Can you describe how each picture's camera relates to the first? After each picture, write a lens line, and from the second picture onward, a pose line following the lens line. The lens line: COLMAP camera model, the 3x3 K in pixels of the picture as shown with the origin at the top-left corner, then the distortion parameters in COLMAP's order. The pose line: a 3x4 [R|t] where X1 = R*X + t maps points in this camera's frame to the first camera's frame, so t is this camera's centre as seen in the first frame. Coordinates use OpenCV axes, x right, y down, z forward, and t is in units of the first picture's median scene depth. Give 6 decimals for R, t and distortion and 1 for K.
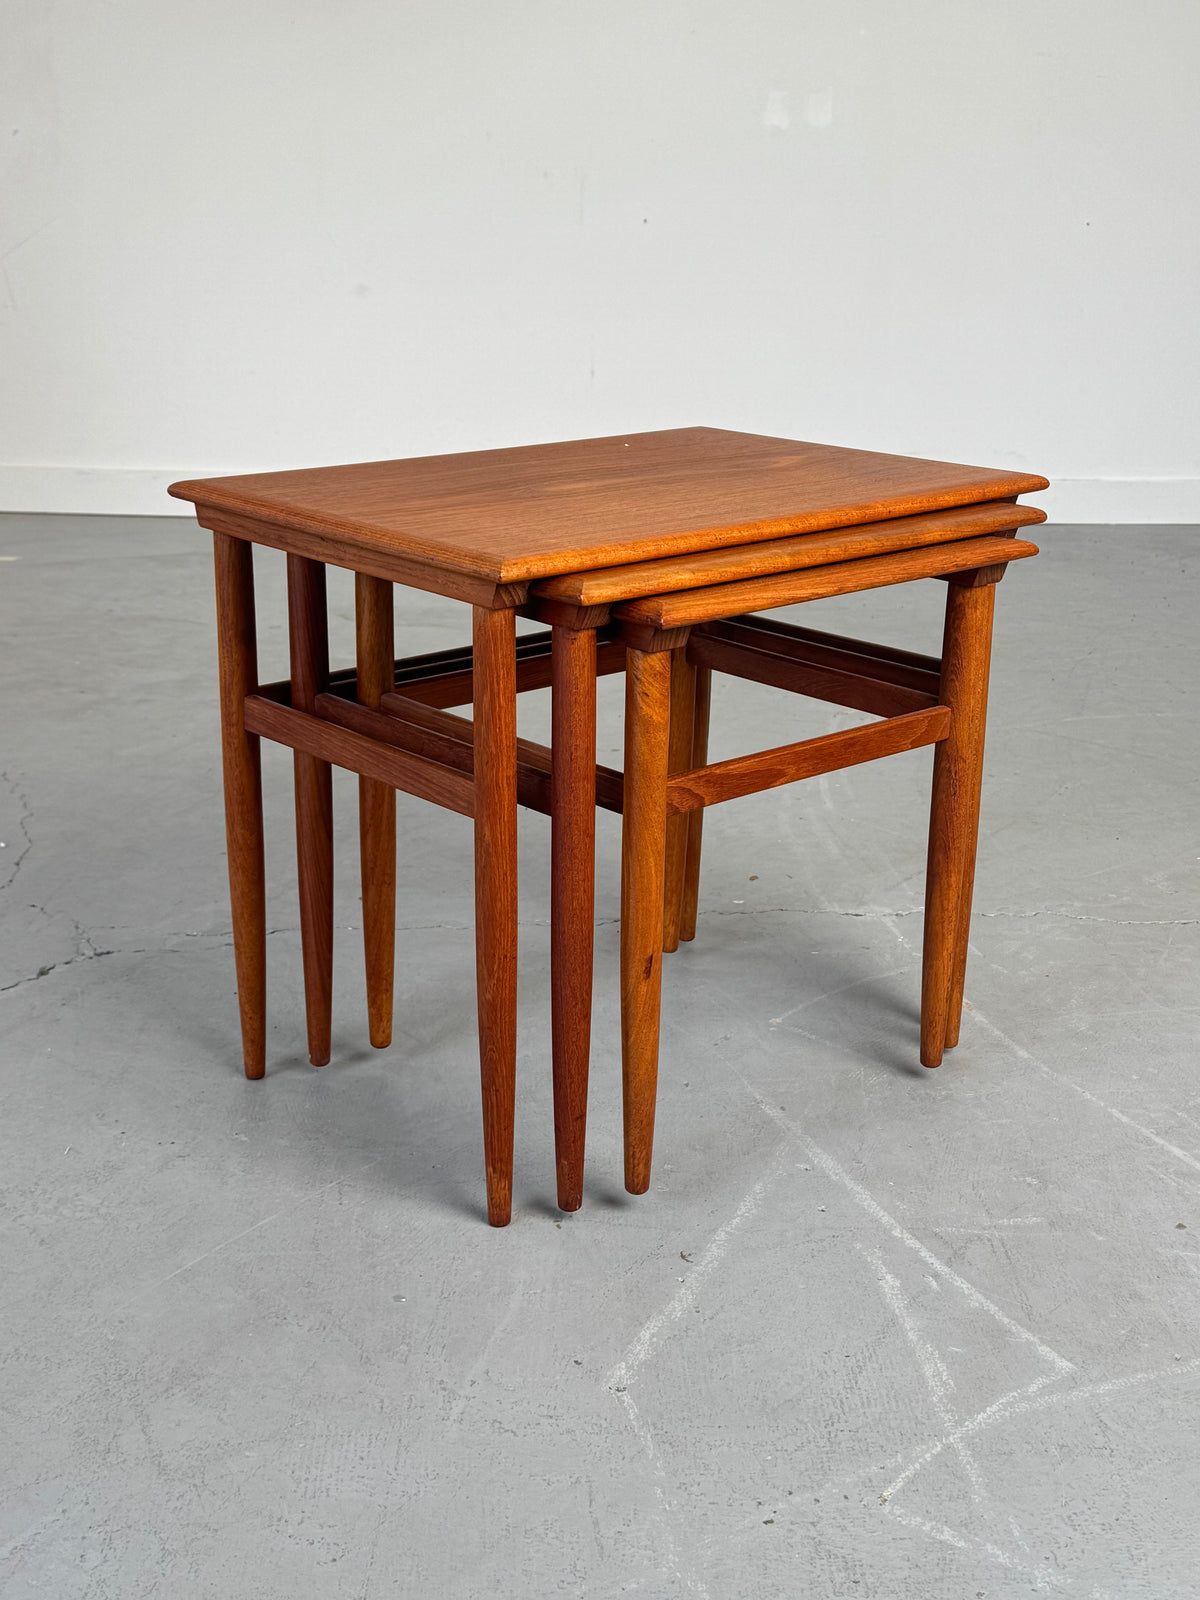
lens RADIAL K [[2007.5, 0, 606.2], [0, 2007.5, 800.8], [0, 0, 1]] dist [0.220724, -0.517383]
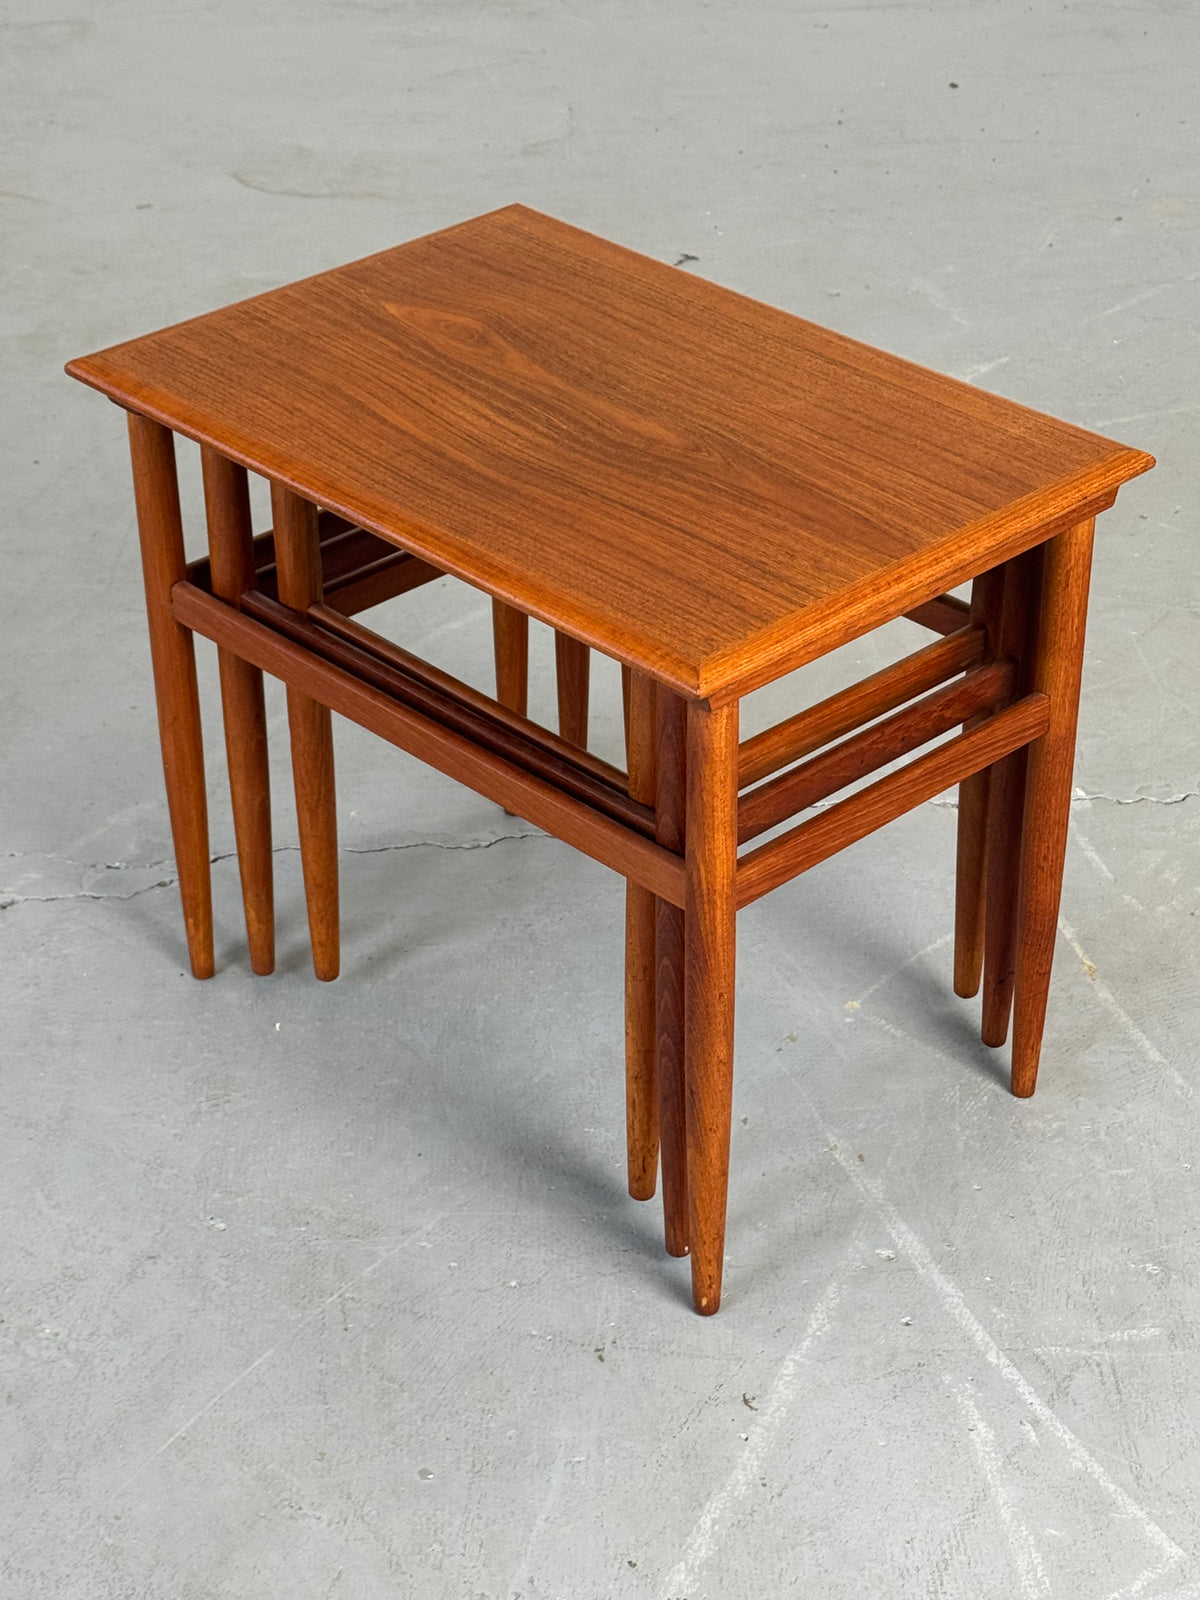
lens RADIAL K [[3044.9, 0, 612.2], [0, 3044.9, 806.5], [0, 0, 1]] dist [0.156848, -0.050963]
pose [[0.999784, -0.020704, 0.001997, -0.017395], [0.019477, 0.965548, 0.259496, -0.377220], [-0.007301, -0.259401, 0.965742, -0.210695]]
